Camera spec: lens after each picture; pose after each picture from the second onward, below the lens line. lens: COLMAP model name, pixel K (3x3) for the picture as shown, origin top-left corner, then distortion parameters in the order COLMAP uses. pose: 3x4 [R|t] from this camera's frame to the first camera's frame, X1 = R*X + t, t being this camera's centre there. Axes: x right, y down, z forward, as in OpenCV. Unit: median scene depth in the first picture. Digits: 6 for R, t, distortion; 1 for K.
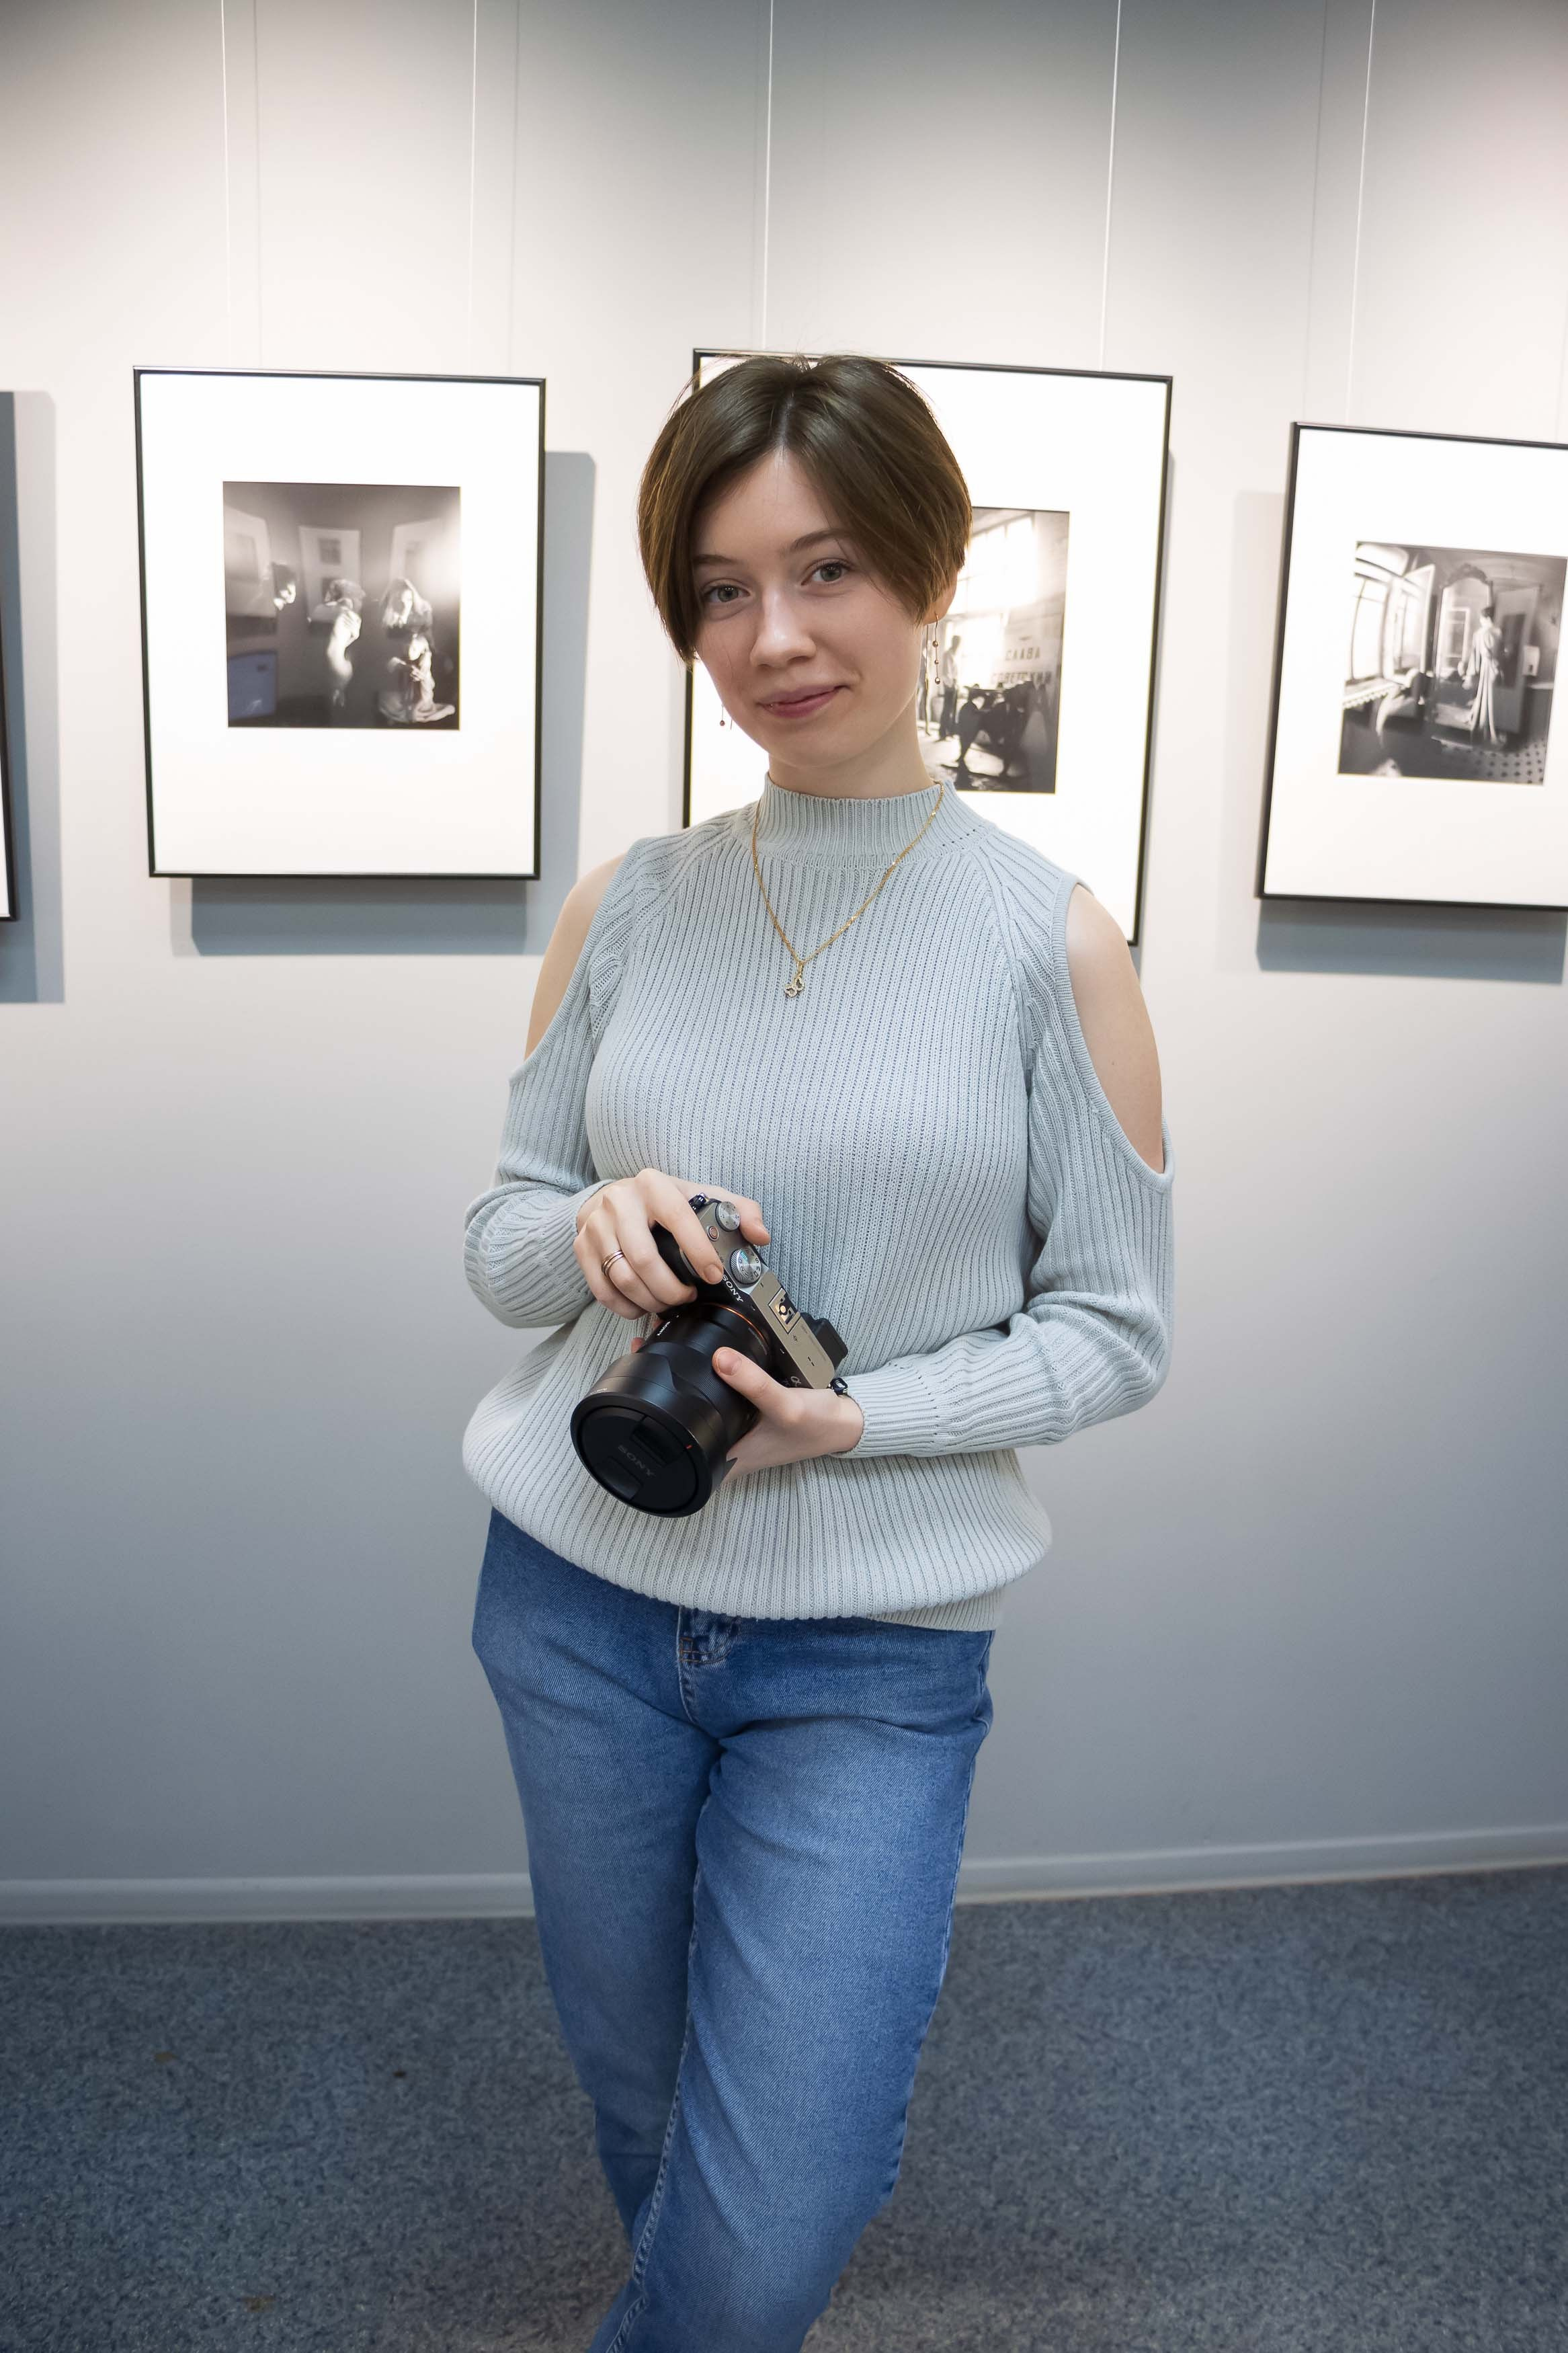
lens RADIAL K [[1918.7, 0, 785.2], [0, 1918.7, 1186.9], [0, 0, 1]] dist [-0.184592, 0.153447]
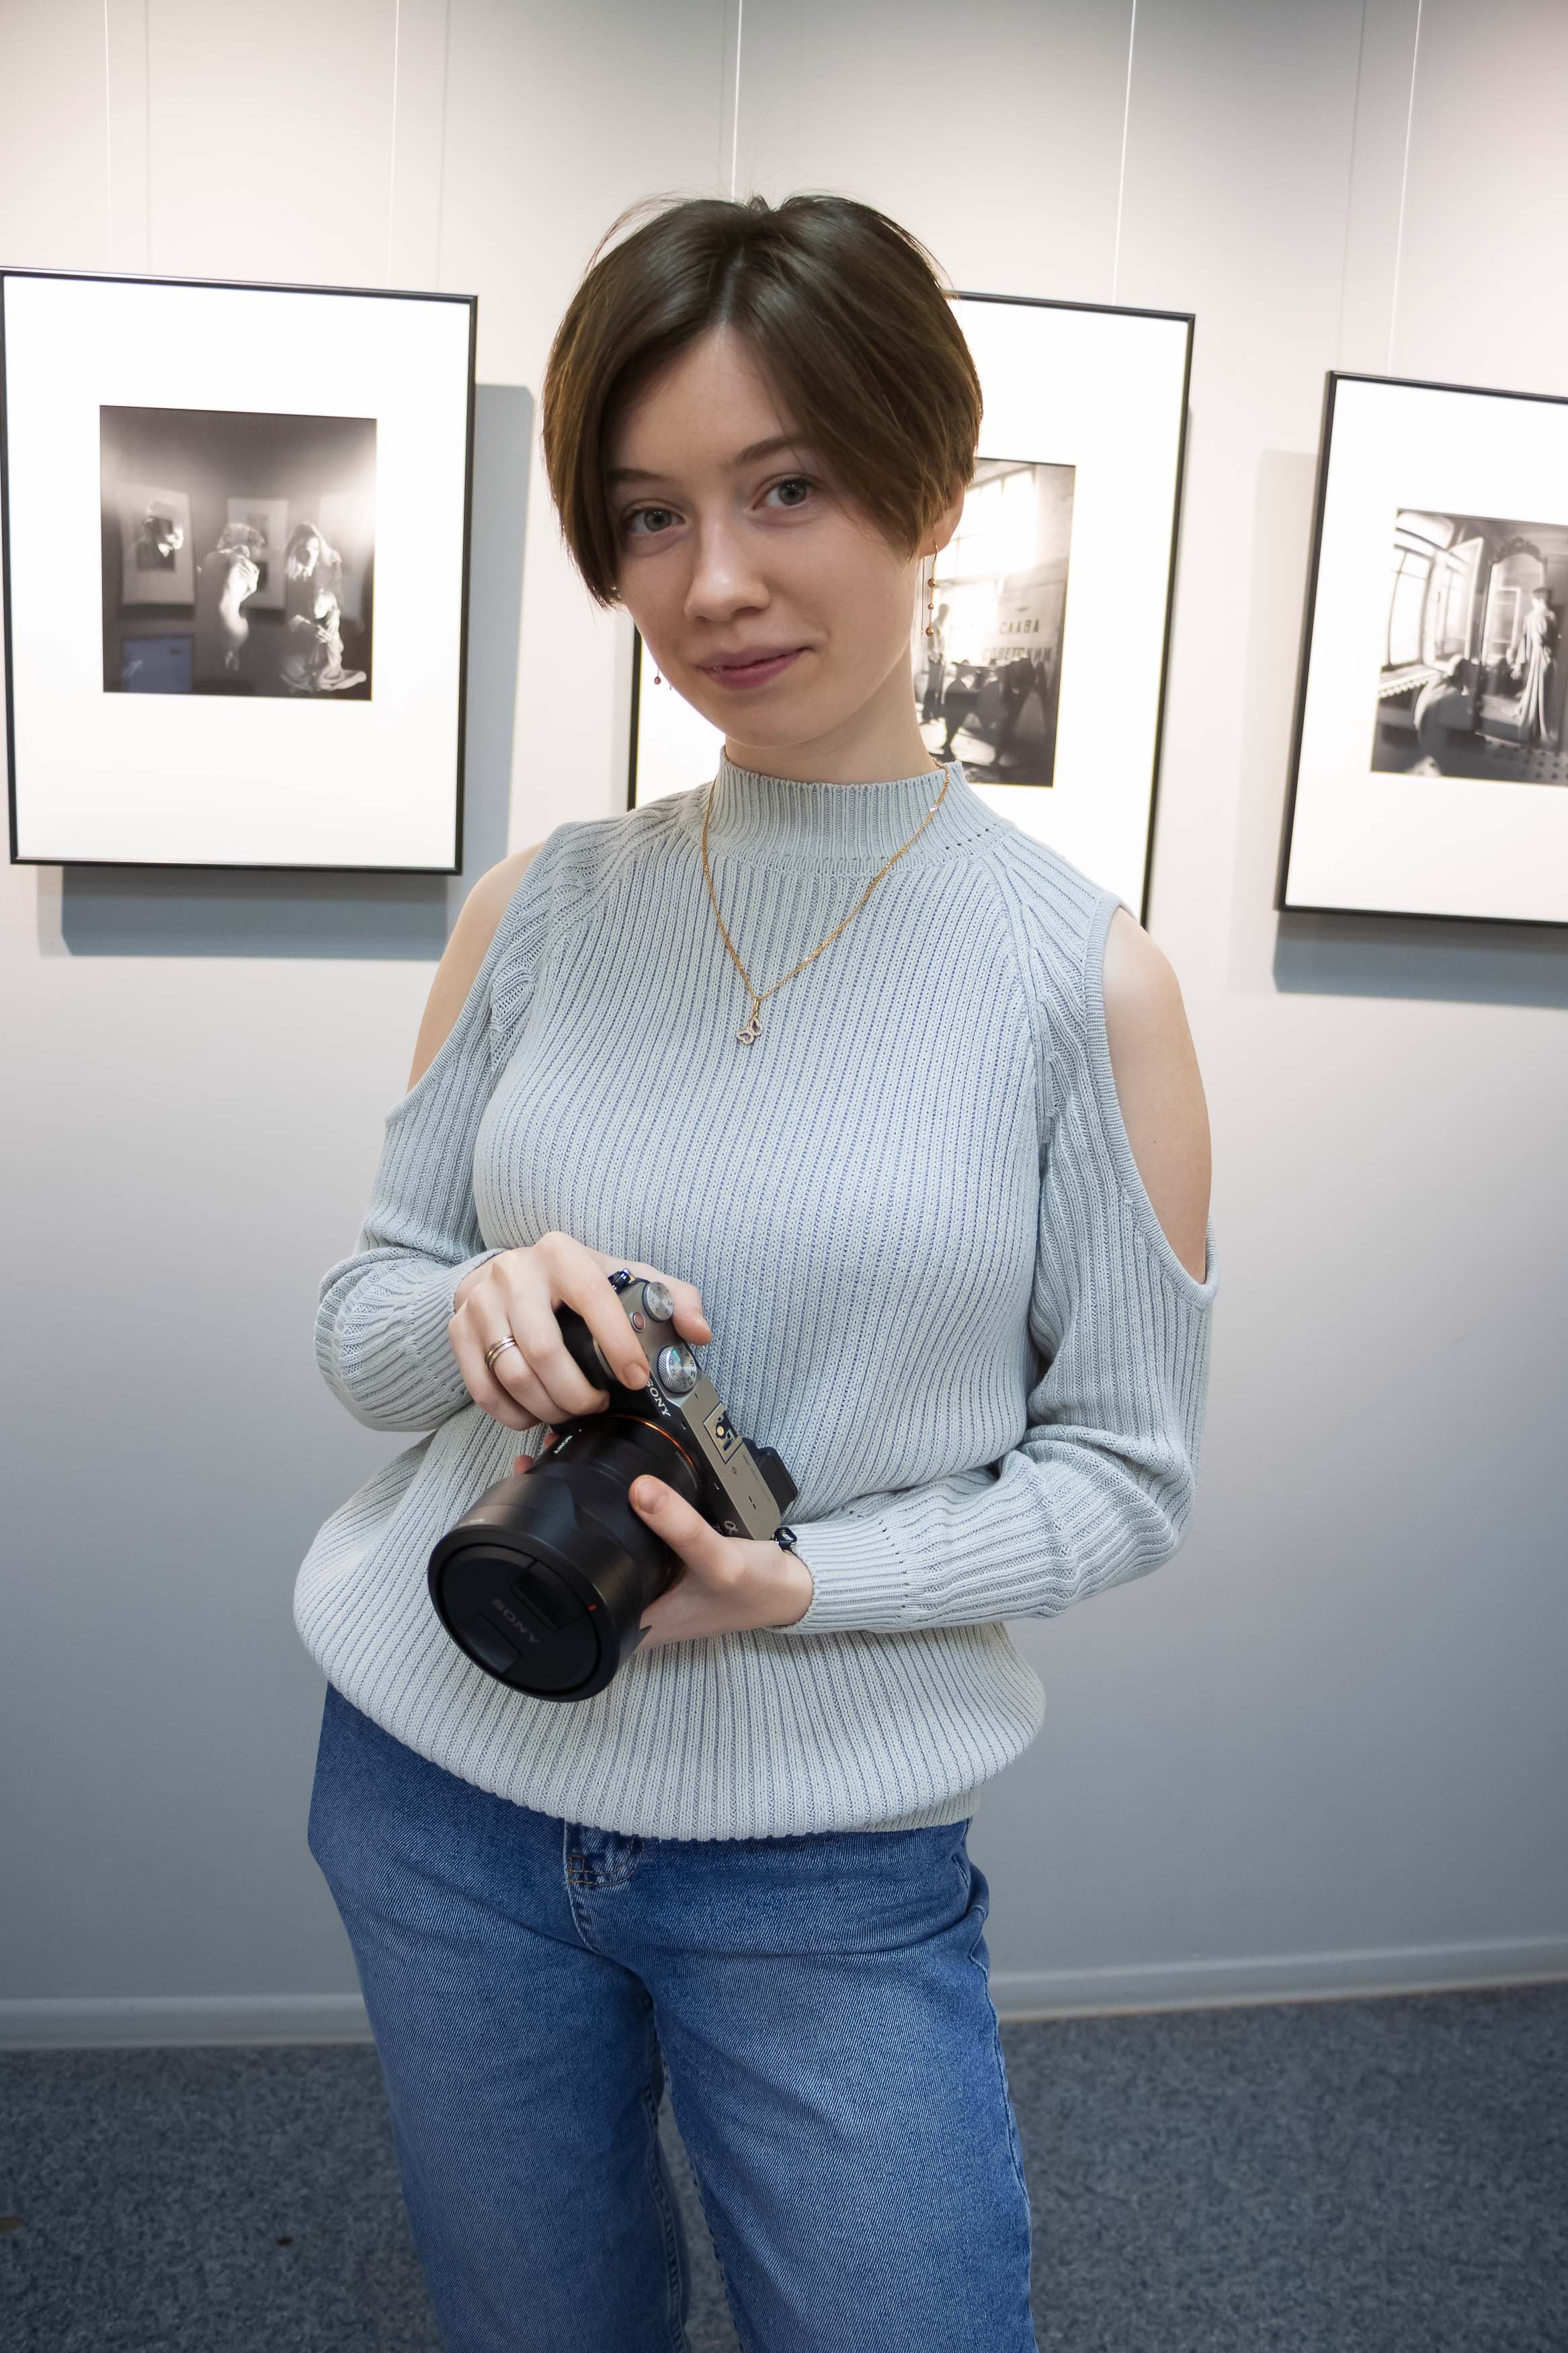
lens RADIAL K [[1915.2, 0, 787.0], [0, 1915.2, 1178.0], [0, 0, 1]] dist [-0.182869, 0.148889]
pose [[0.999481, 0.014147, 0.028947, -0.003435], [-0.013902, 0.999866, -0.008629, -0.017282], [-0.029065, 0.008222, 0.999544, 0.130185]]
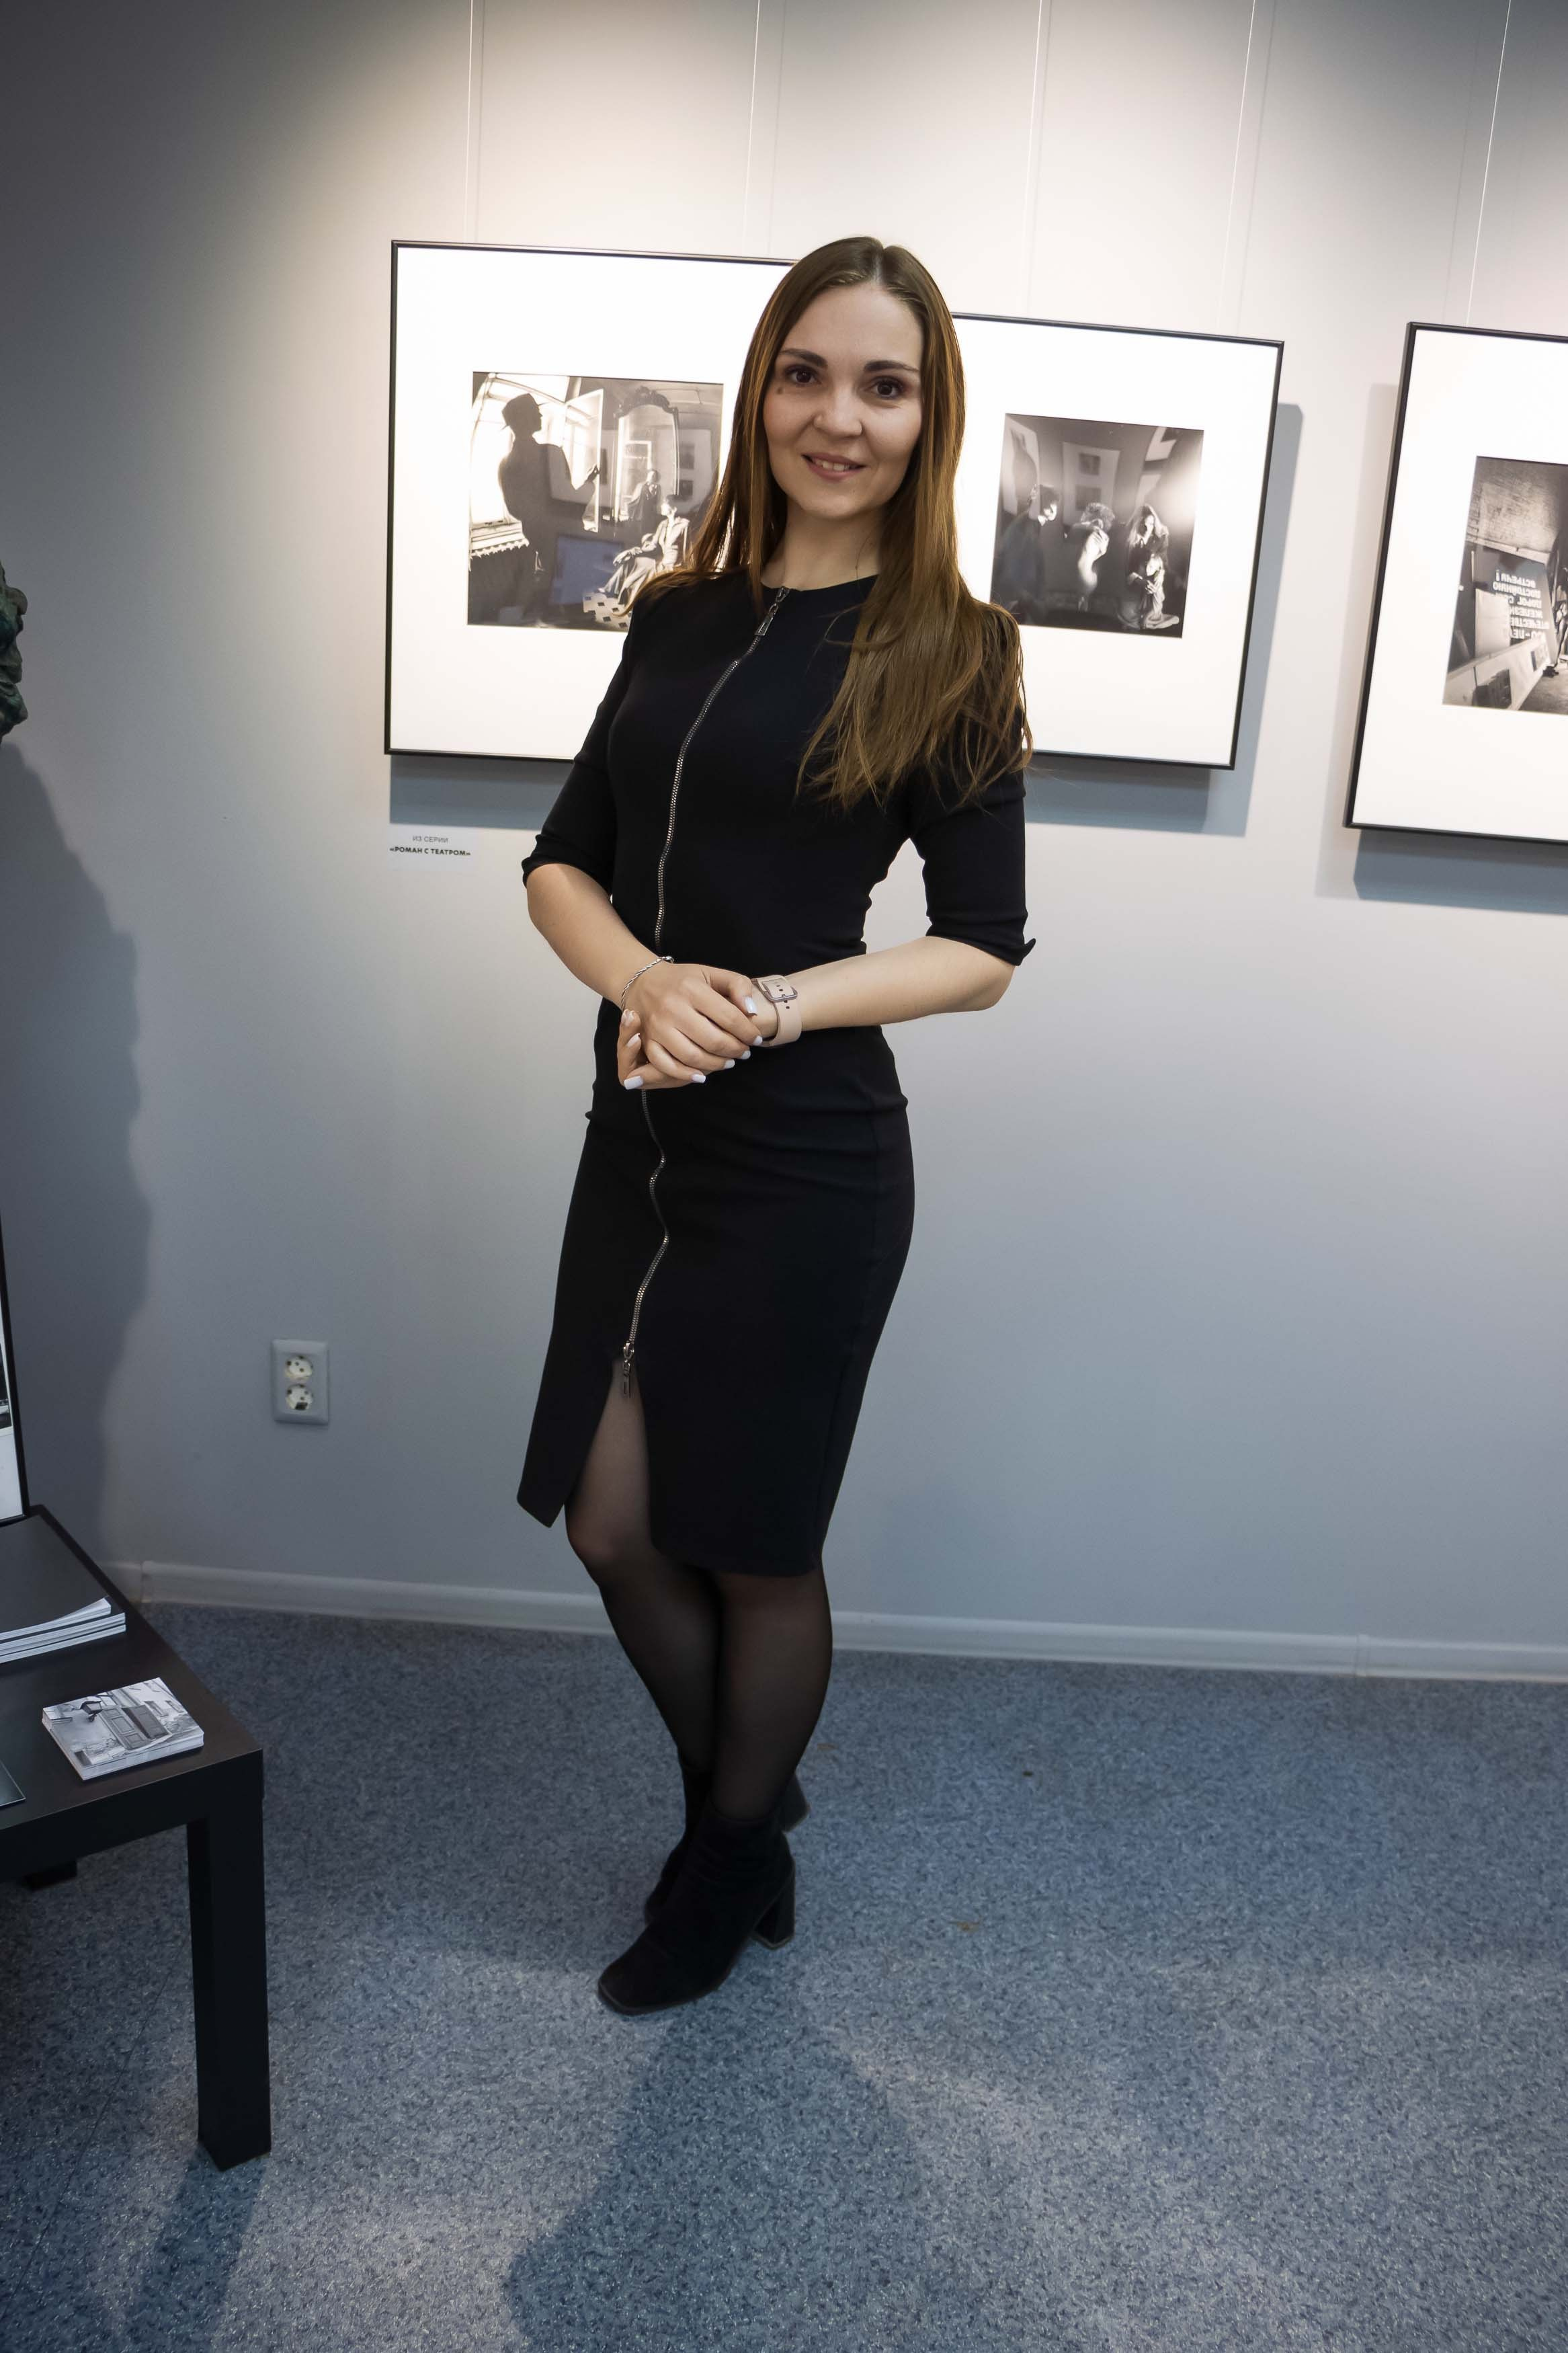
lens RADIAL K [[1916.5, 0, 784.0], [0, 1916.5, 1176.5], [0, 0, 1]] dist [-0.188427, 0.157353]
pose [[0.992371, 0.067074, -0.103441, -0.266680], [-0.061236, 0.996400, 0.058625, 0.037798], [0.107001, -0.051843, 0.992906, -0.196489]]
